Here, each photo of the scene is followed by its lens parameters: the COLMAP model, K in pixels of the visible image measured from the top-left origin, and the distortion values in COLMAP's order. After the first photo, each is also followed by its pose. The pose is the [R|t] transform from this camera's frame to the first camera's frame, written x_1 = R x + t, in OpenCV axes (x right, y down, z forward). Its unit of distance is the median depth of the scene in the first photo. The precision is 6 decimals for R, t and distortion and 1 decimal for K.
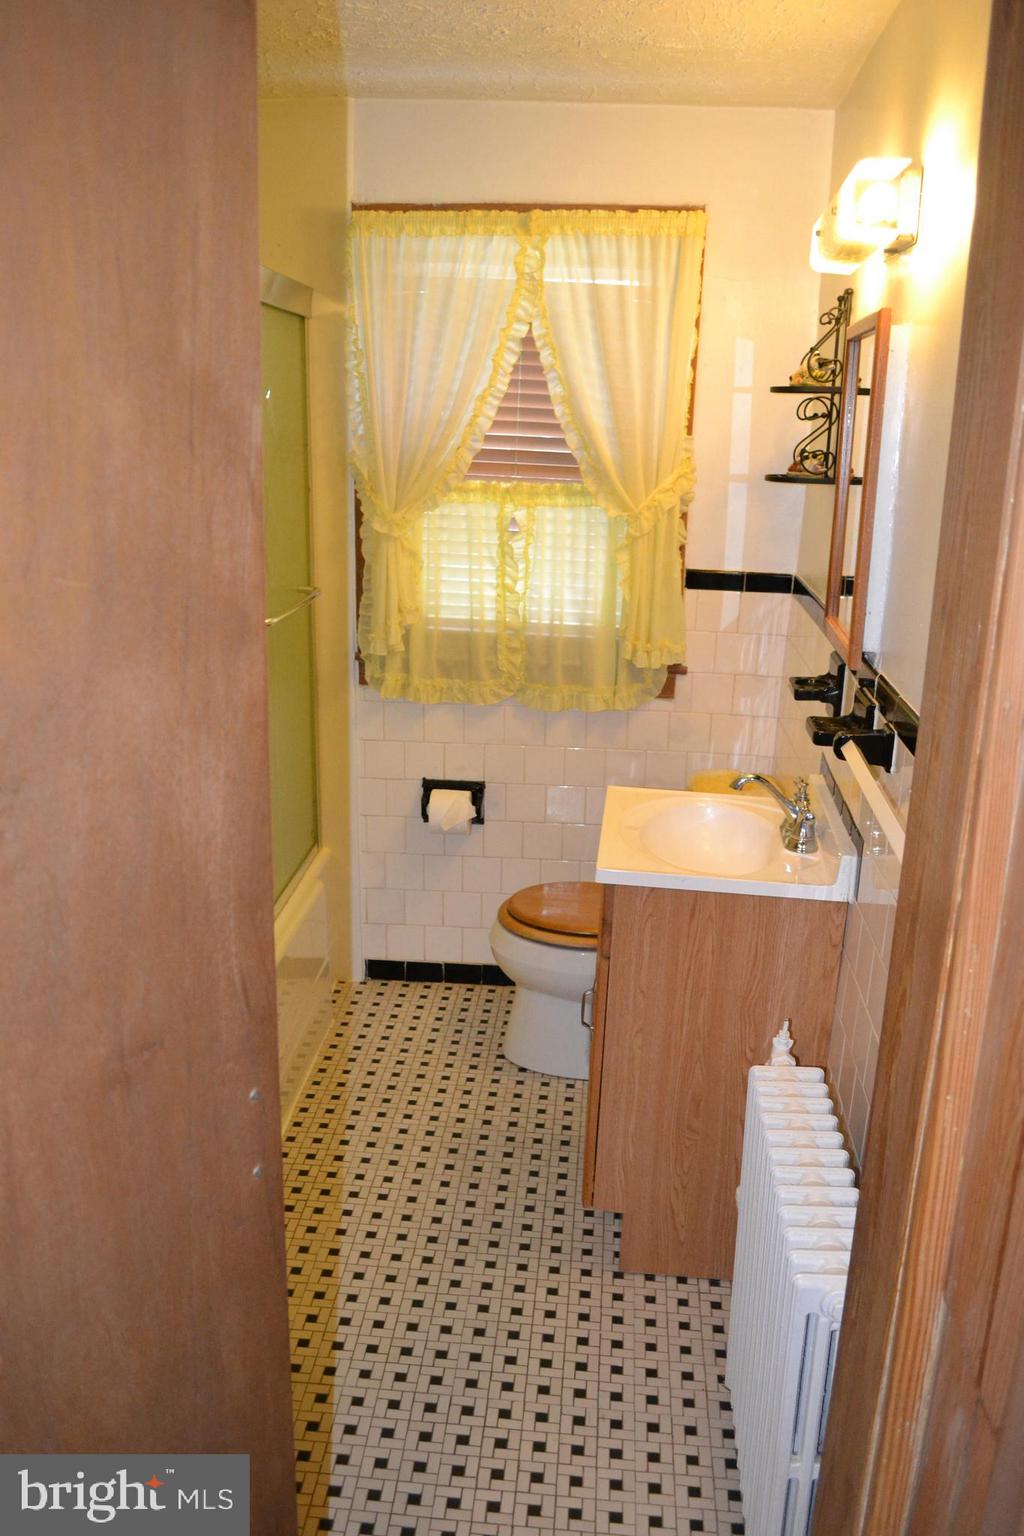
lens RADIAL K [[1225.3, 0, 515.3], [0, 1225.3, 774.6], [0, 0, 1]] dist [-0.085260, 0.016673]
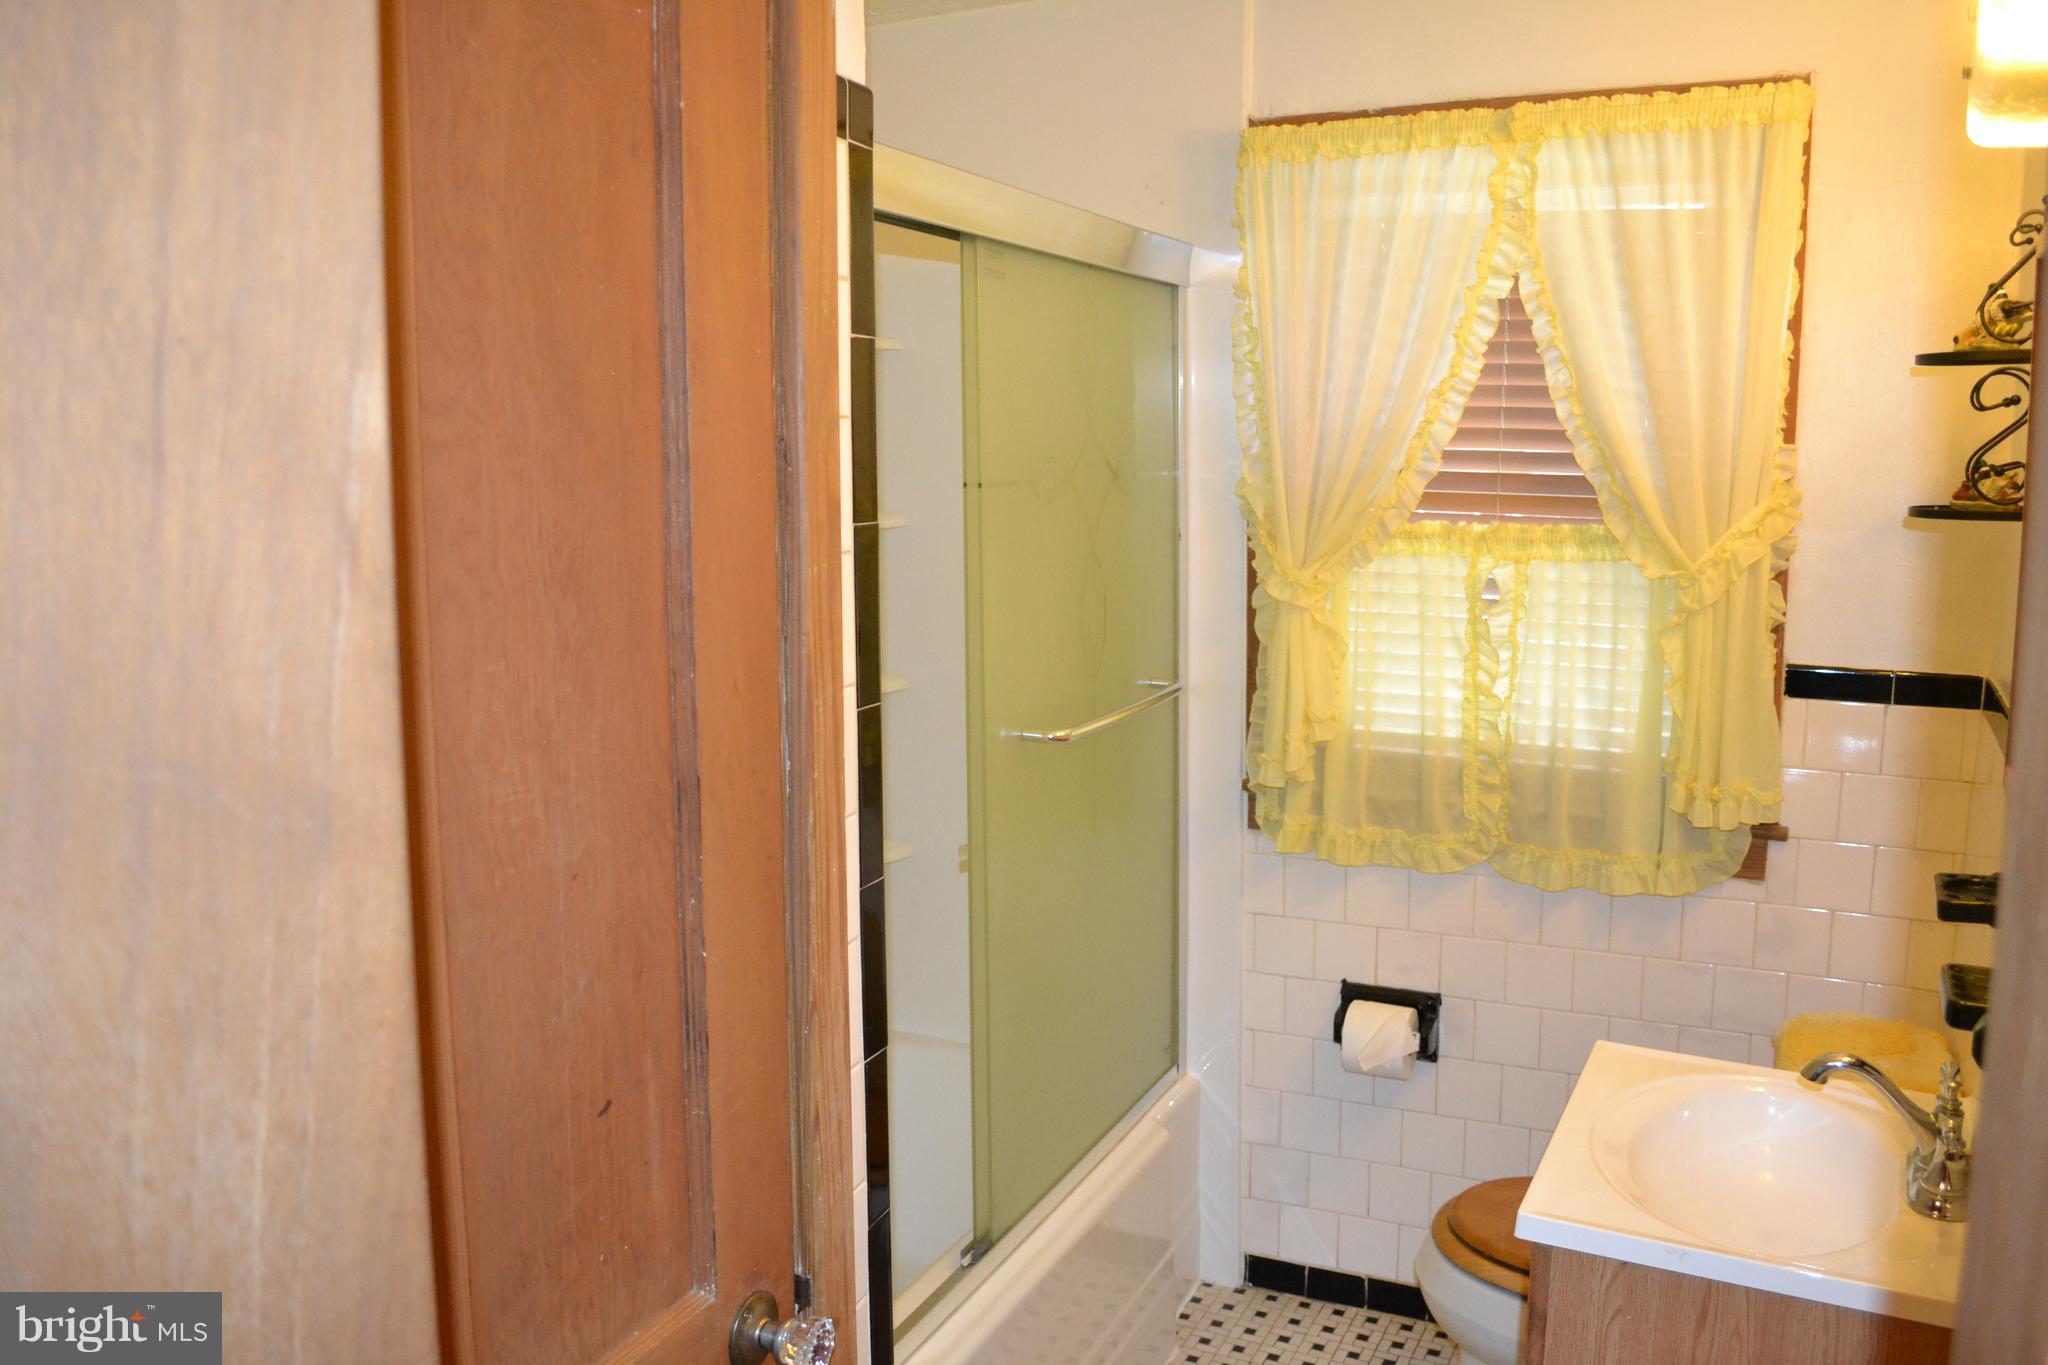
lens RADIAL K [[1633.7, 0, 1016.5], [0, 1633.7, 666.8], [0, 0, 1]] dist [-0.085260, 0.016673]
pose [[0.930821, 0.021195, -0.364860, 0.078877], [-0.075100, 0.988105, -0.134194, -0.035356], [0.357676, 0.152311, 0.921341, 0.151166]]
